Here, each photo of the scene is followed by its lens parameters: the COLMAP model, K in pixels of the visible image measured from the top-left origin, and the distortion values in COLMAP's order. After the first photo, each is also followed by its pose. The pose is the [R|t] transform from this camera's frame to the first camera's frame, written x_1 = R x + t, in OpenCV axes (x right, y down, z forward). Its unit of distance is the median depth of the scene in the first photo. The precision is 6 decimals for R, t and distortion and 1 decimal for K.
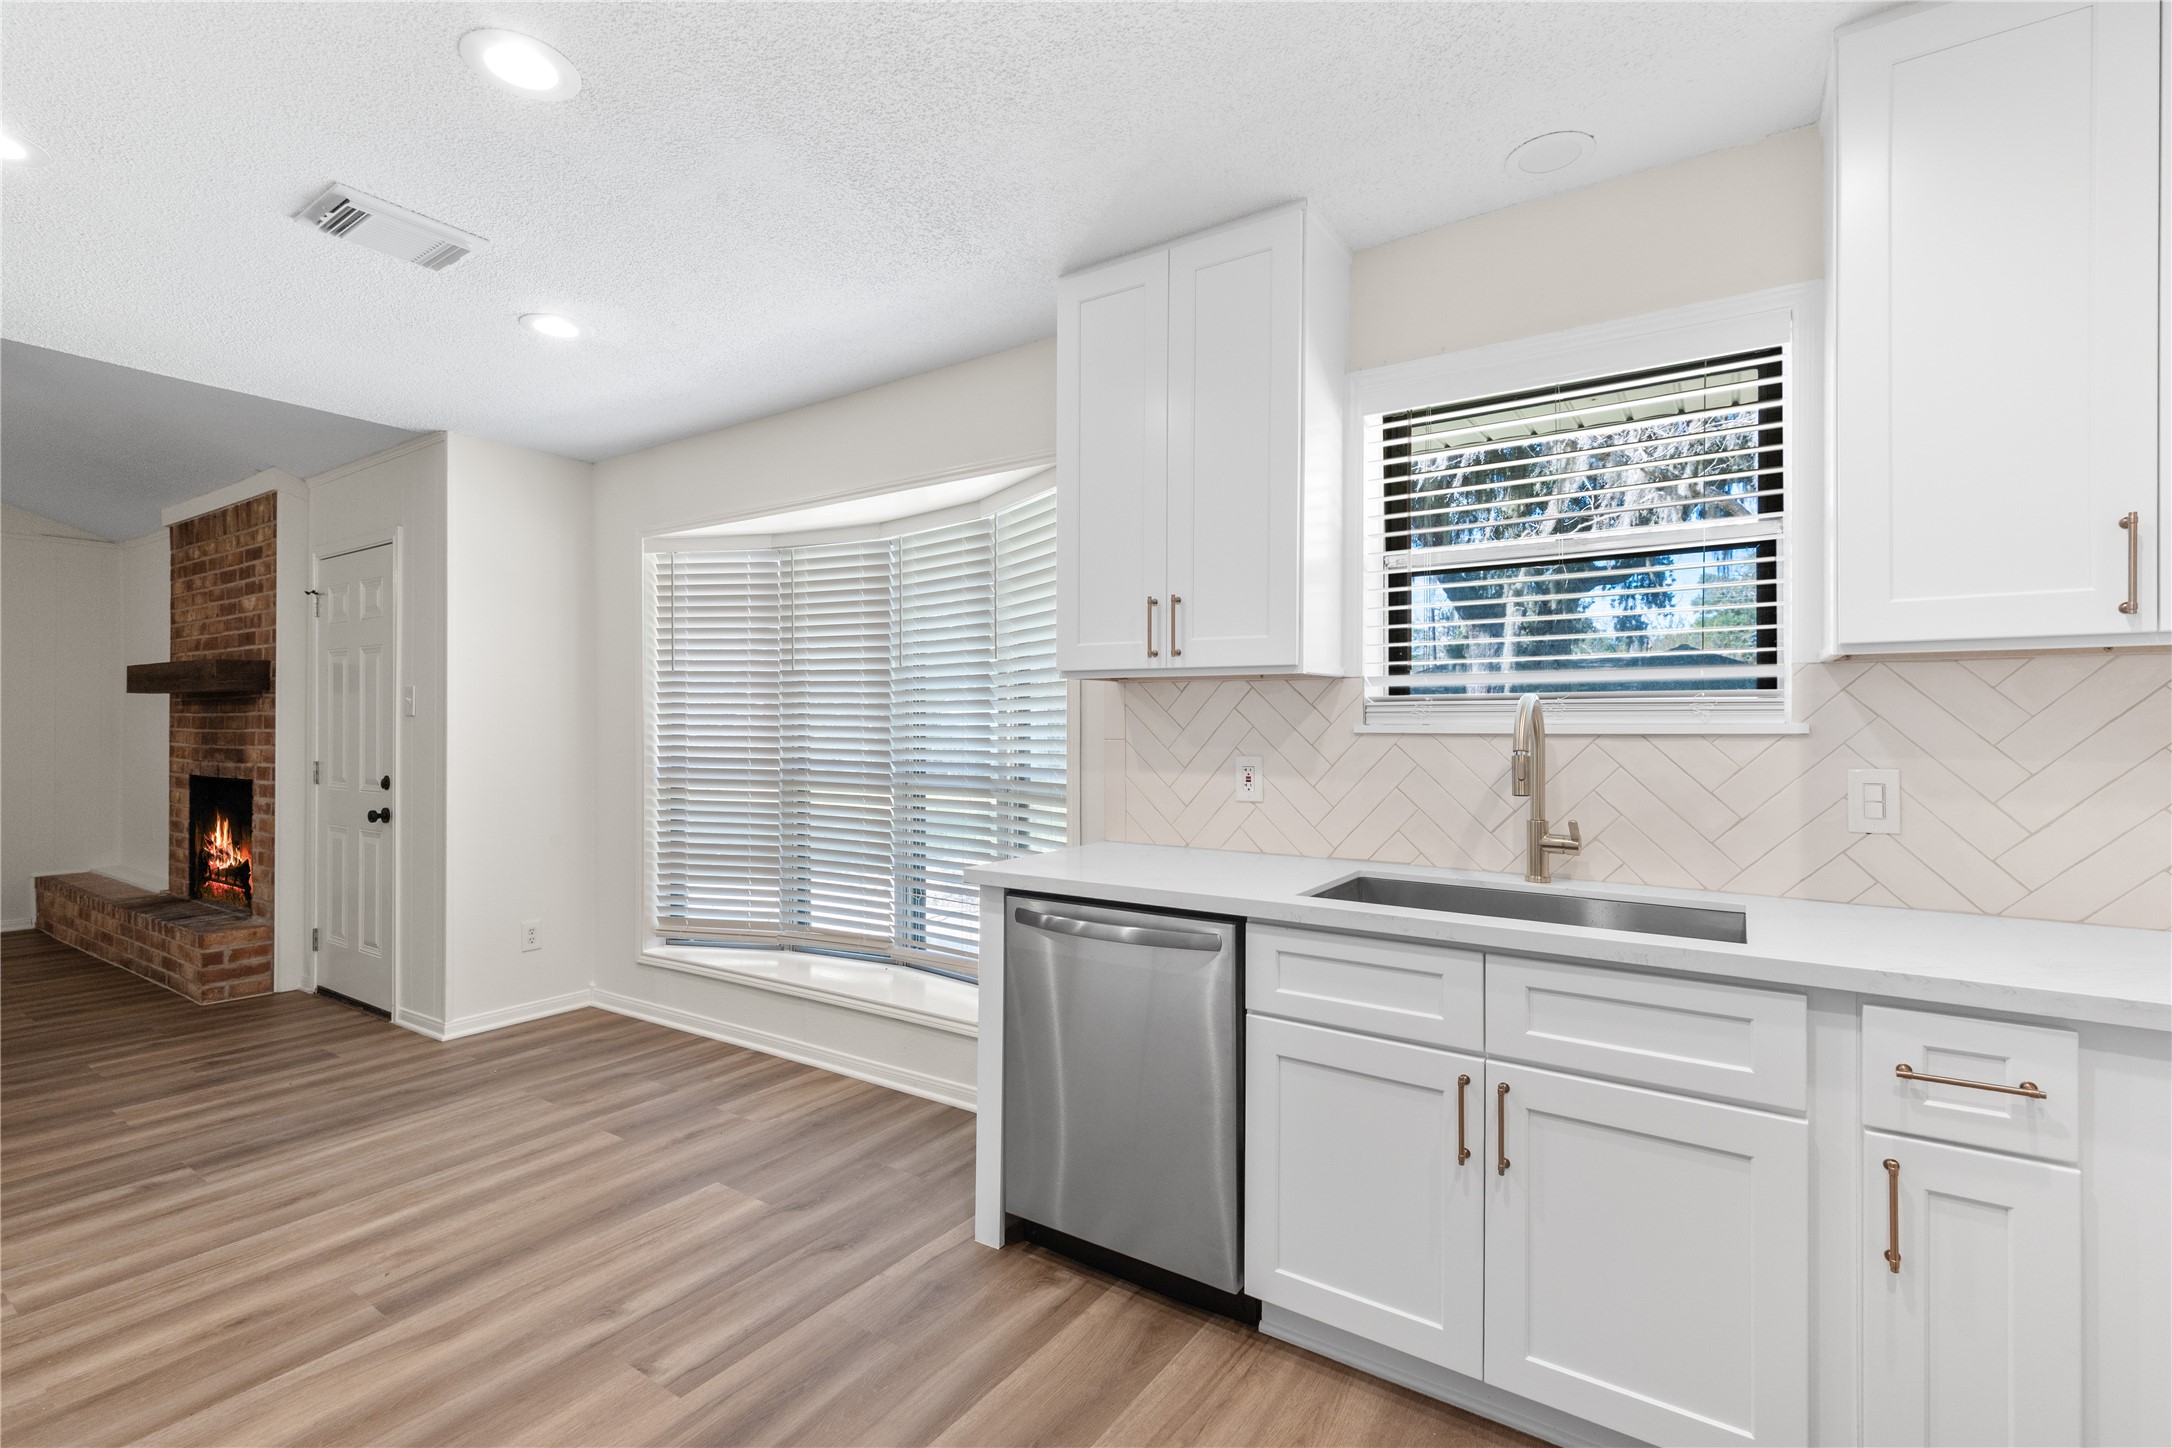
lens RADIAL K [[991.4, 0, 1113.3], [0, 991.4, 729.6], [0, 0, 1]] dist [0.015464, -0.005537]
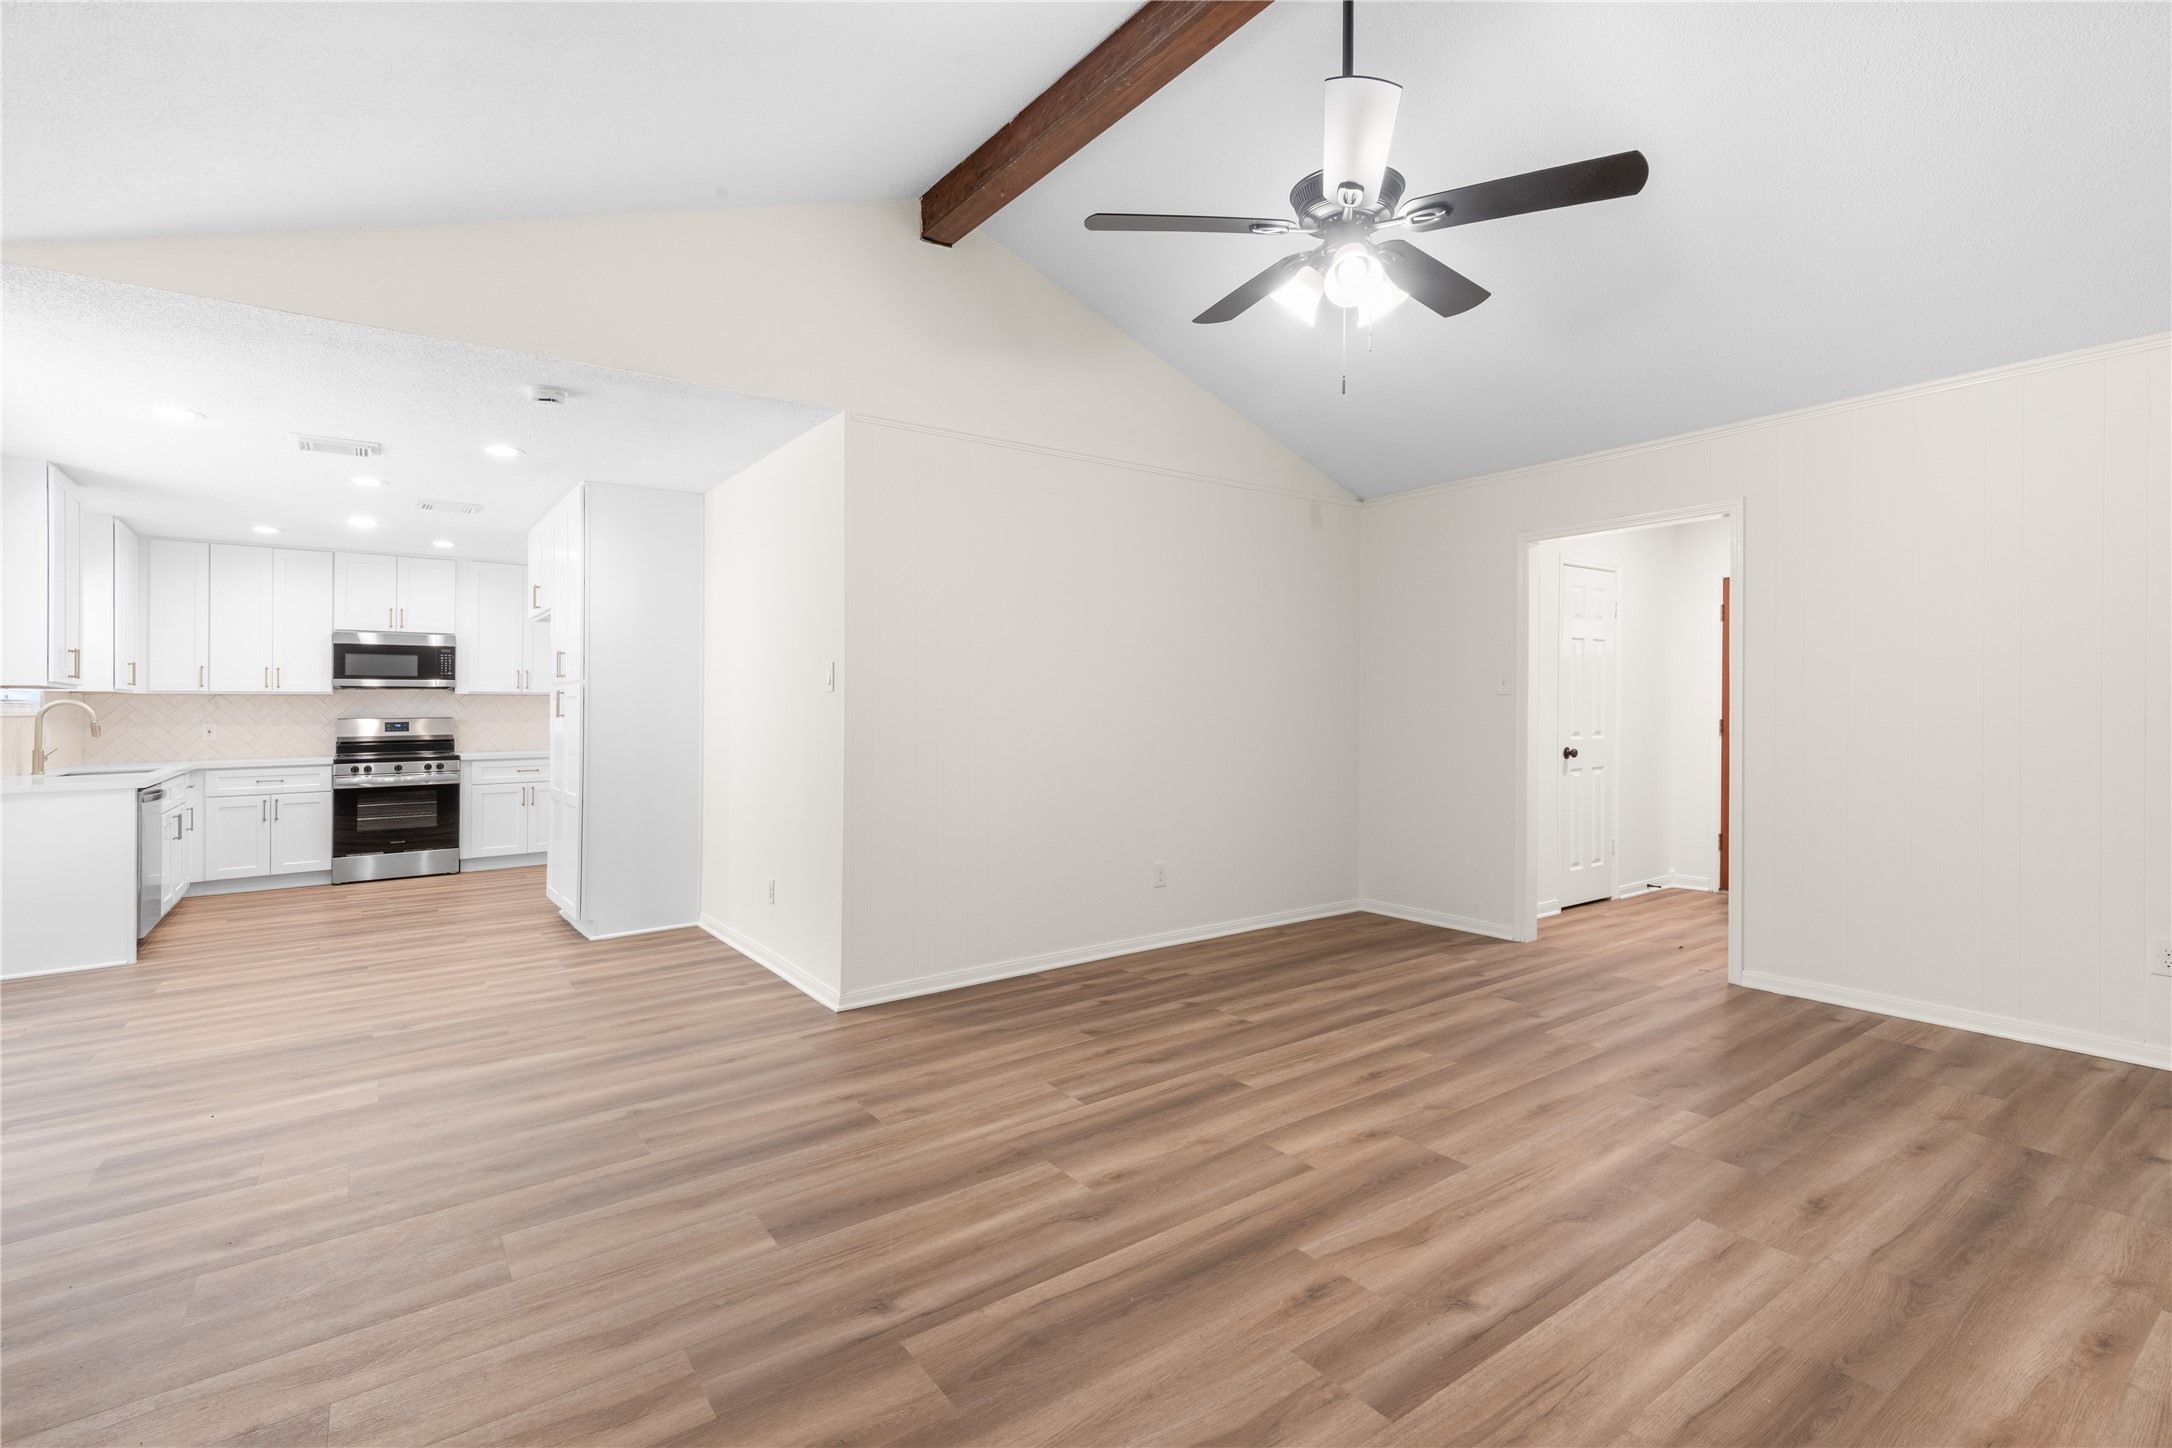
lens RADIAL K [[991.4, 0, 1082.9], [0, 991.4, 694.1], [0, 0, 1]] dist [0.015464, -0.005537]
pose [[-0.940208, 0.016188, 0.340217, -1.636254], [0.015196, 0.999869, -0.005580, 0.003519], [-0.340262, -0.000077, -0.940331, 1.389843]]
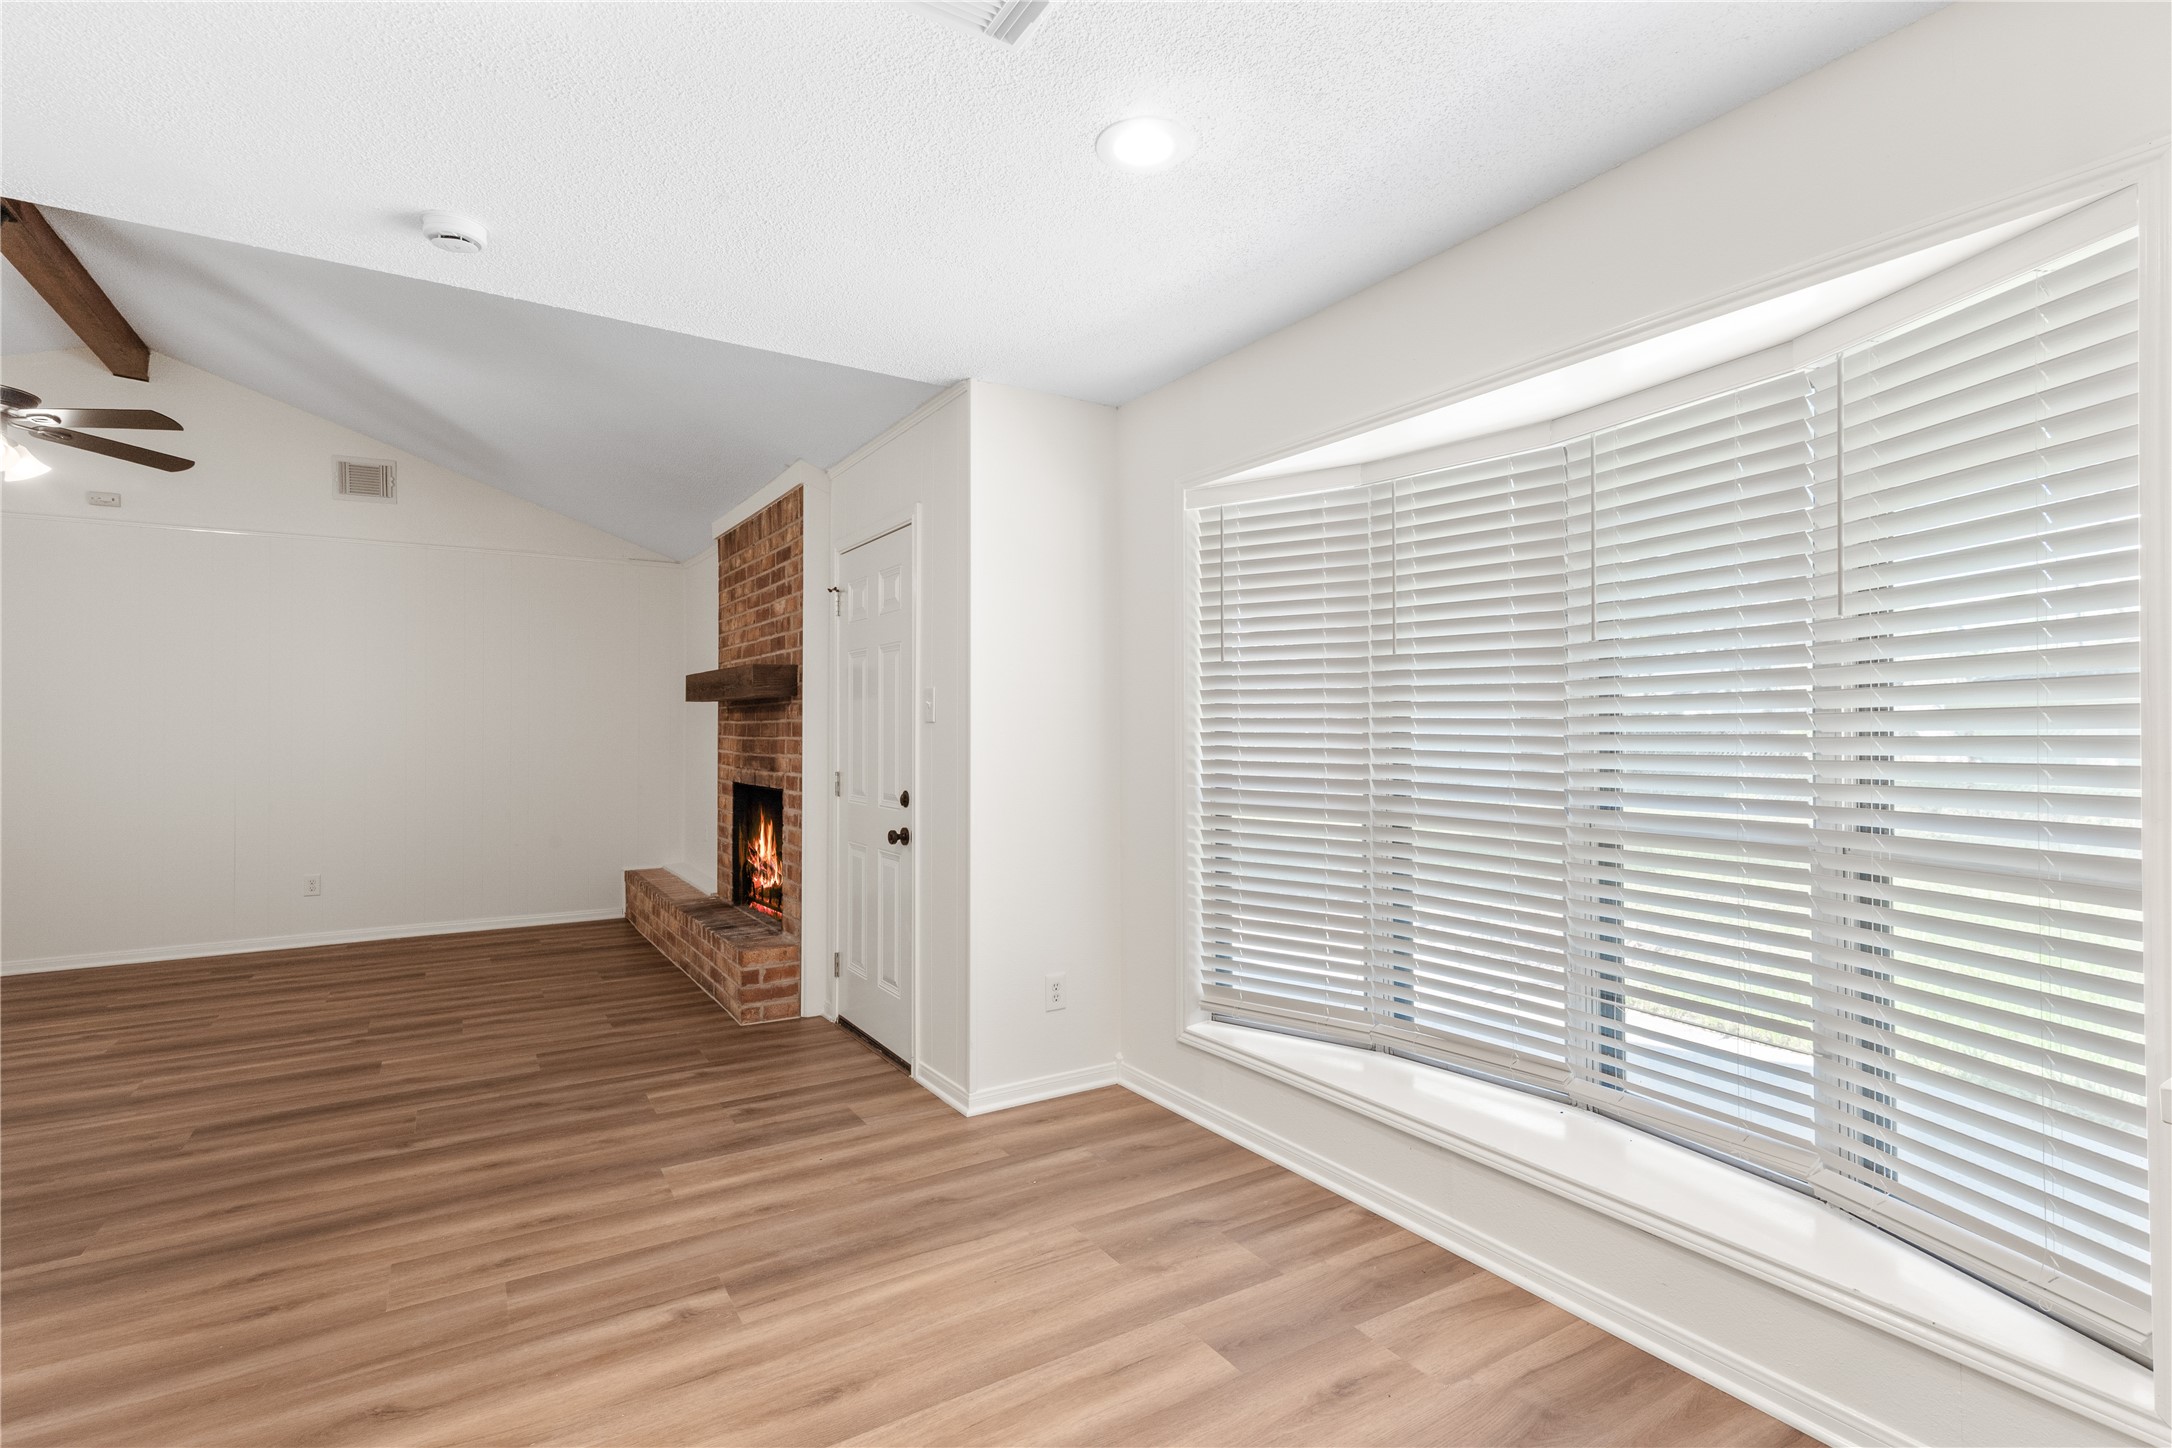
lens RADIAL K [[991.4, 0, 1088.1], [0, 991.4, 746.1], [0, 0, 1]] dist [0.015464, -0.005537]
pose [[0.918362, 0.006376, -0.395689, -0.253197], [-0.003138, 0.999956, 0.008831, -0.001214], [0.395728, -0.006868, 0.918342, 0.283701]]
